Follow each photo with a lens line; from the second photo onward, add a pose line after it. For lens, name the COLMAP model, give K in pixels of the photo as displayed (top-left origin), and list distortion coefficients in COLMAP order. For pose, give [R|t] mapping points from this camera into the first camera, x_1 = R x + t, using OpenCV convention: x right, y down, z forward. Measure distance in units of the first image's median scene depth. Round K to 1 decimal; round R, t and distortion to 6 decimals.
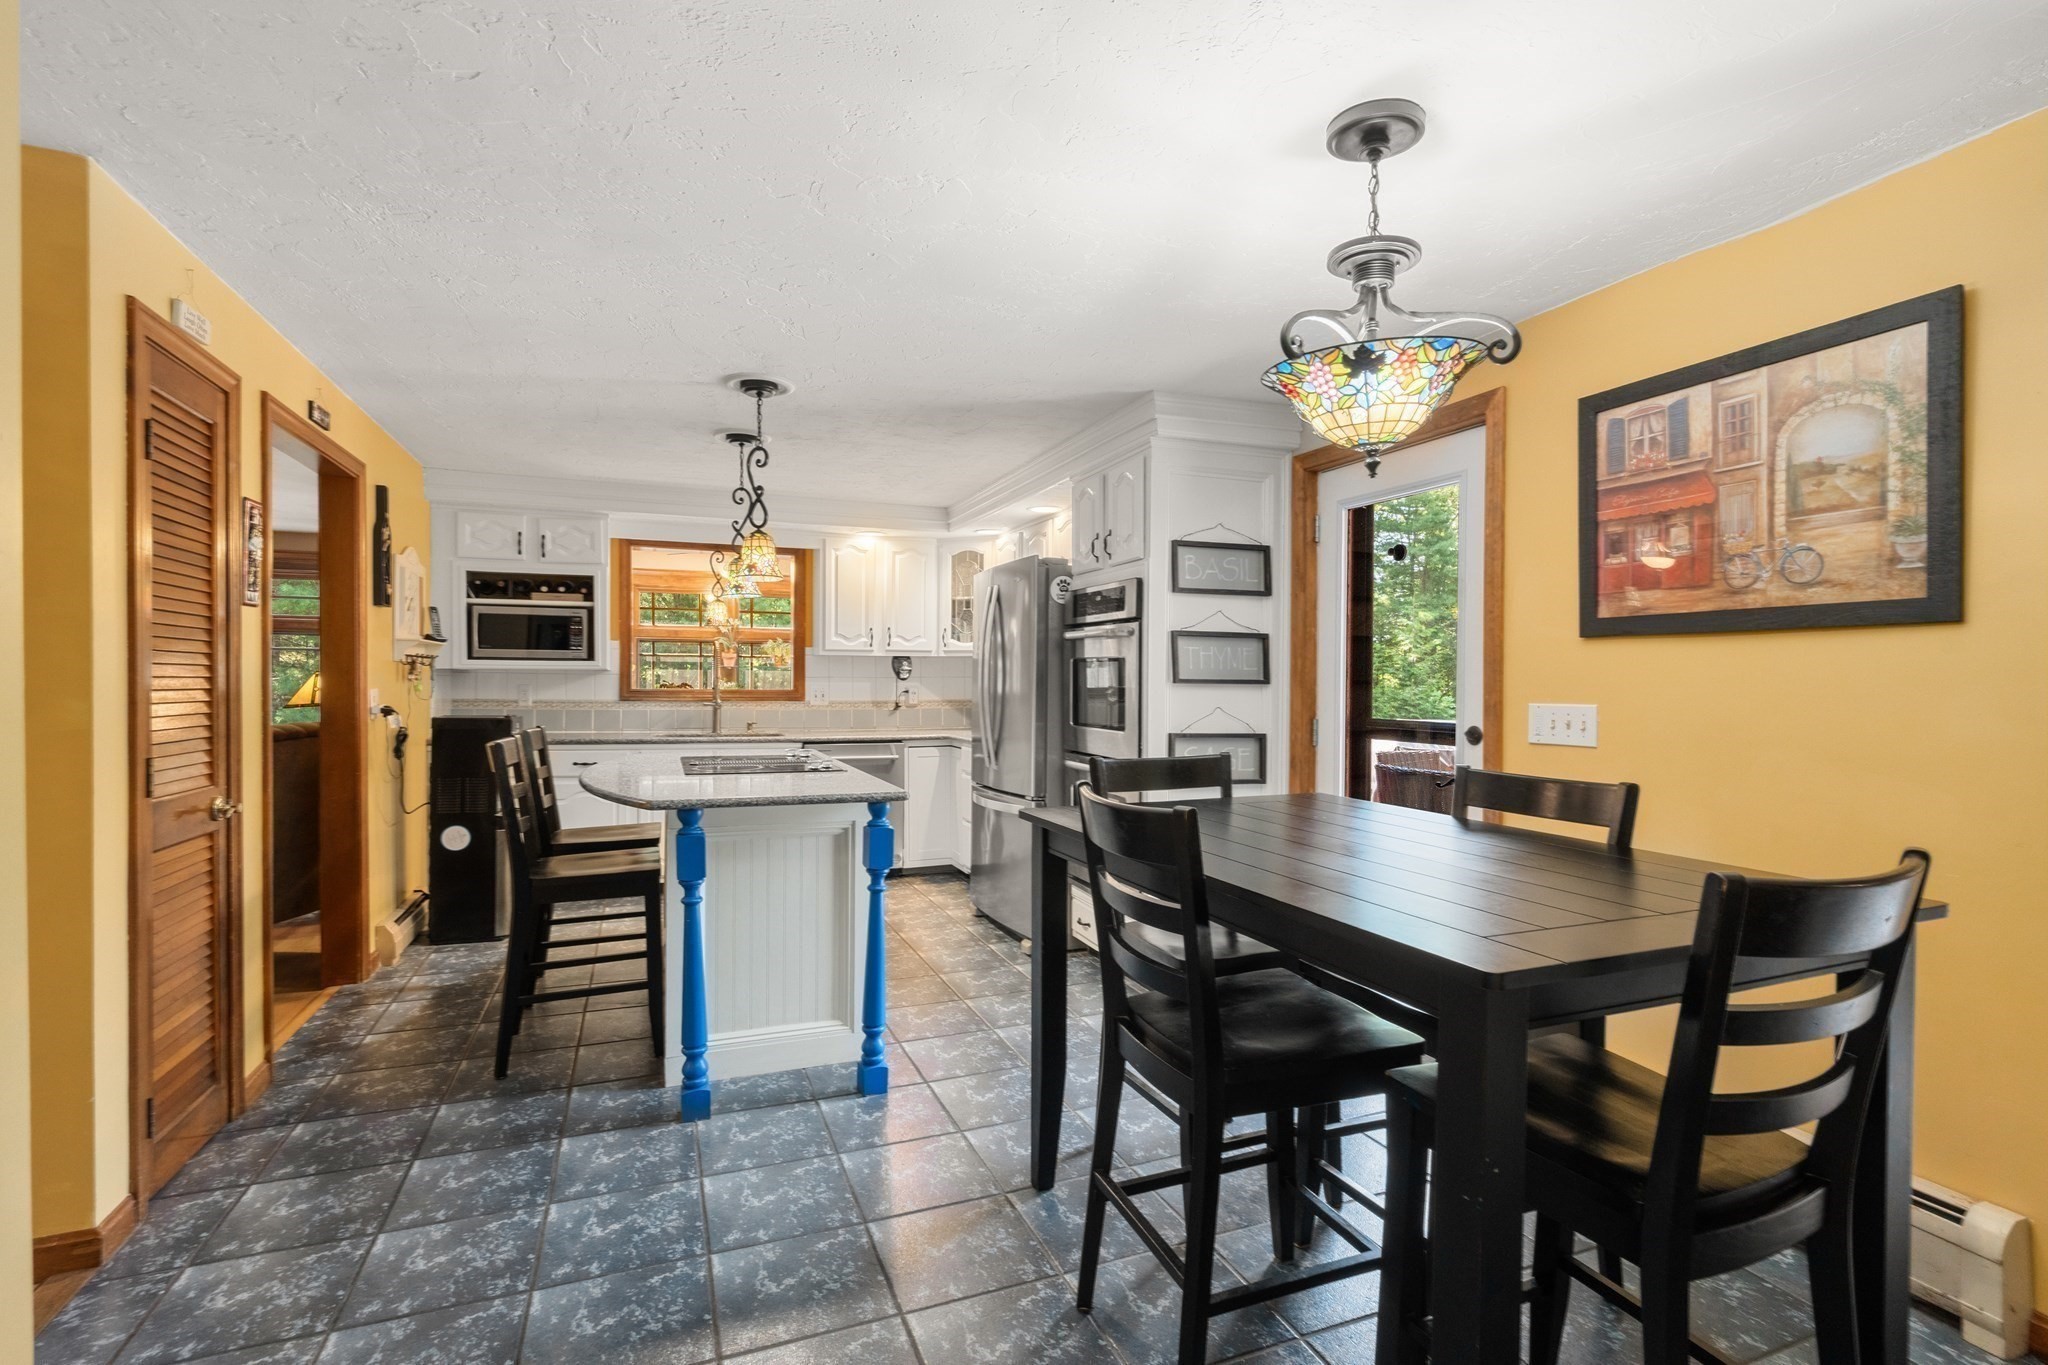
lens RADIAL K [[945.7, 0, 1019.7], [0, 945.7, 688.9], [0, 0, 1]] dist [0.000442, 0.000232]
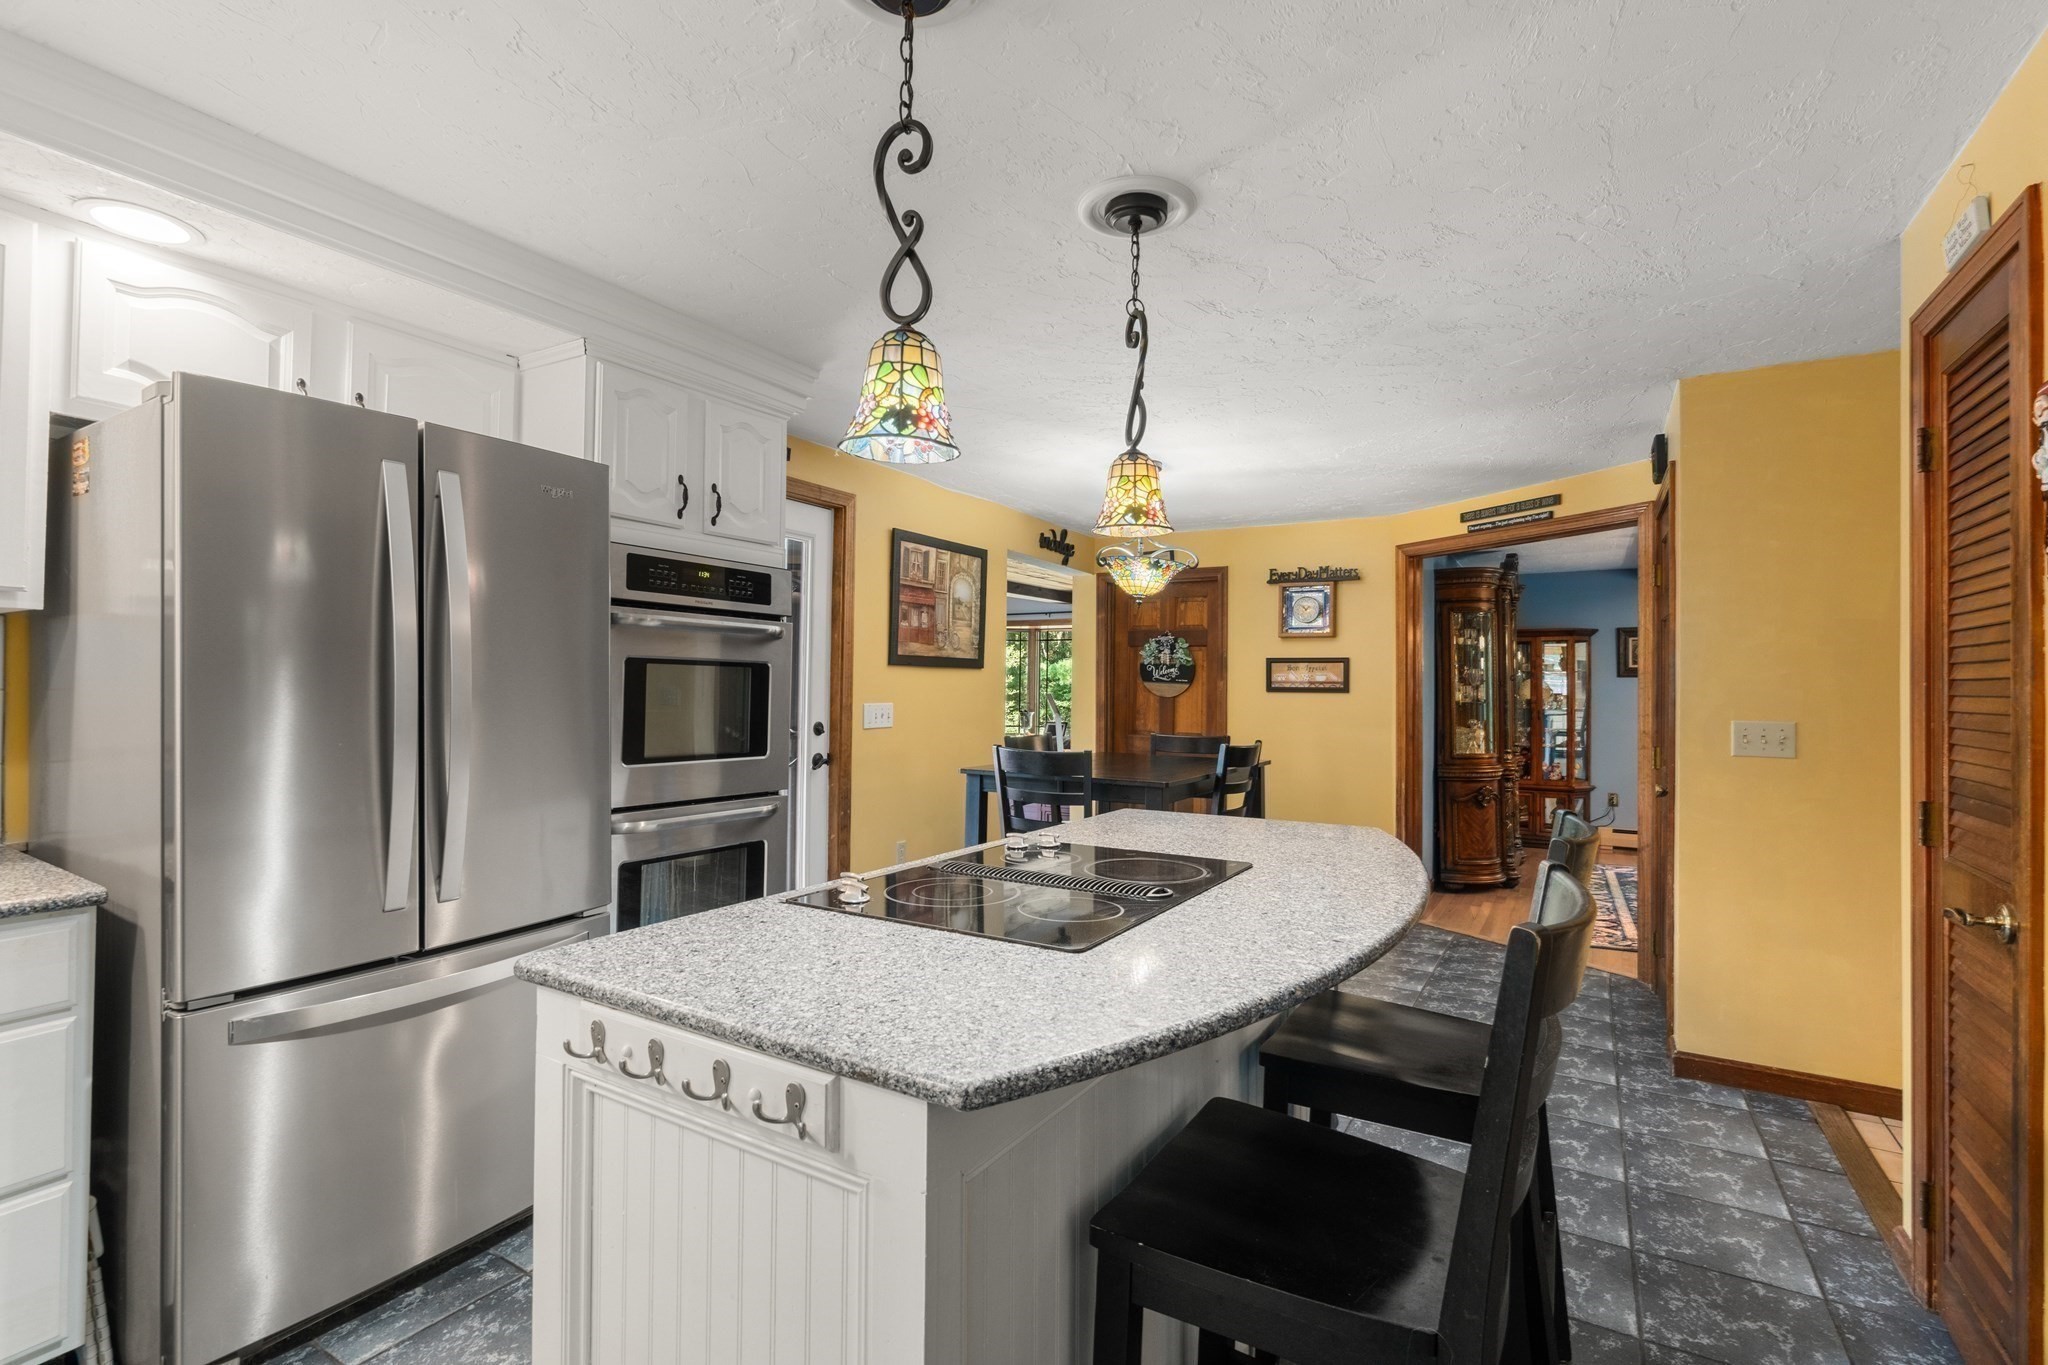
lens RADIAL K [[928.8, 0, 1014.2], [0, 928.8, 688.4], [0, 0, 1]] dist [-0.005287, 0.000087]
pose [[-0.599604, -0.013598, 0.800181, -0.557173], [-0.007066, 0.999907, 0.011698, -0.019649], [-0.800265, 0.001360, -0.599644, 1.128021]]
